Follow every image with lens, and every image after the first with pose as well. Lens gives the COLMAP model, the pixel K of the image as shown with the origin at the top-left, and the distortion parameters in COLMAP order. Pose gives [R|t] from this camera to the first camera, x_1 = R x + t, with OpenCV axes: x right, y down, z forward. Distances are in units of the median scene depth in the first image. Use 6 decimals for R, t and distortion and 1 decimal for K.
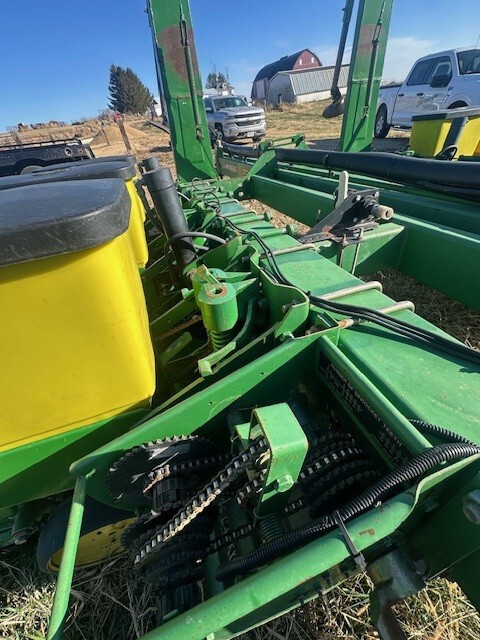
lens RADIAL K [[255.2, 0, 239.2], [0, 255.2, 318.9], [0, 0, 1]] dist [-0.002206, 0.000317]
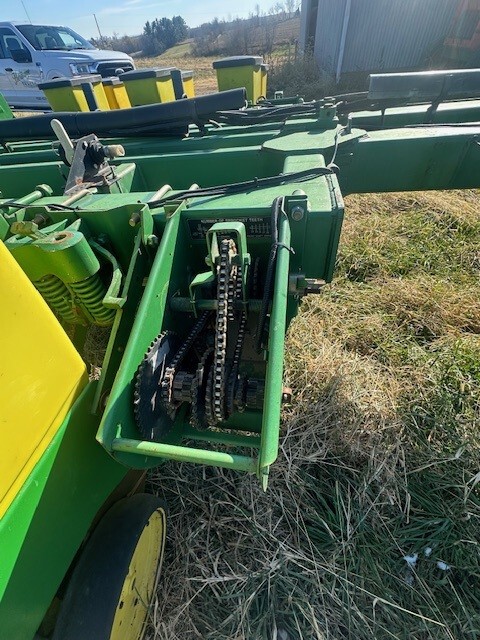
lens RADIAL K [[255.2, 0, 239.2], [0, 255.2, 318.9], [0, 0, 1]] dist [-0.002206, 0.000317]
pose [[0.466156, -0.596501, 0.653364, -0.343977], [0.568832, 0.767708, 0.295048, 0.130038], [-0.677590, 0.234116, 0.697181, -0.002424]]
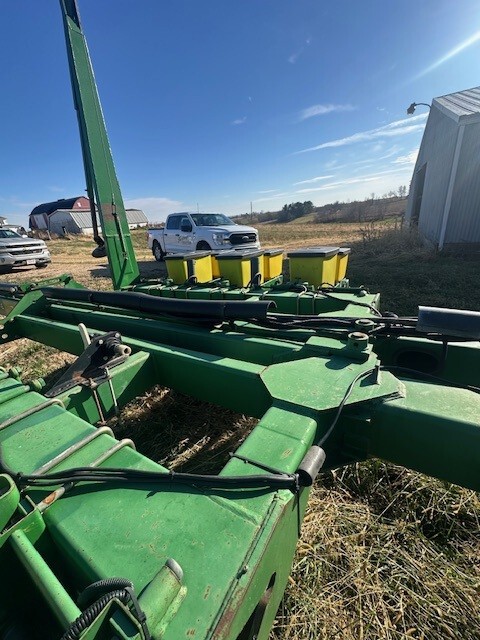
lens RADIAL K [[255.2, 0, 239.2], [0, 255.2, 318.9], [0, 0, 1]] dist [-0.002206, 0.000317]
pose [[0.769881, -0.172585, 0.614409, 0.245299], [0.390173, 0.889142, -0.239148, -0.041236], [-0.505023, 0.423841, 0.751871, -0.225687]]
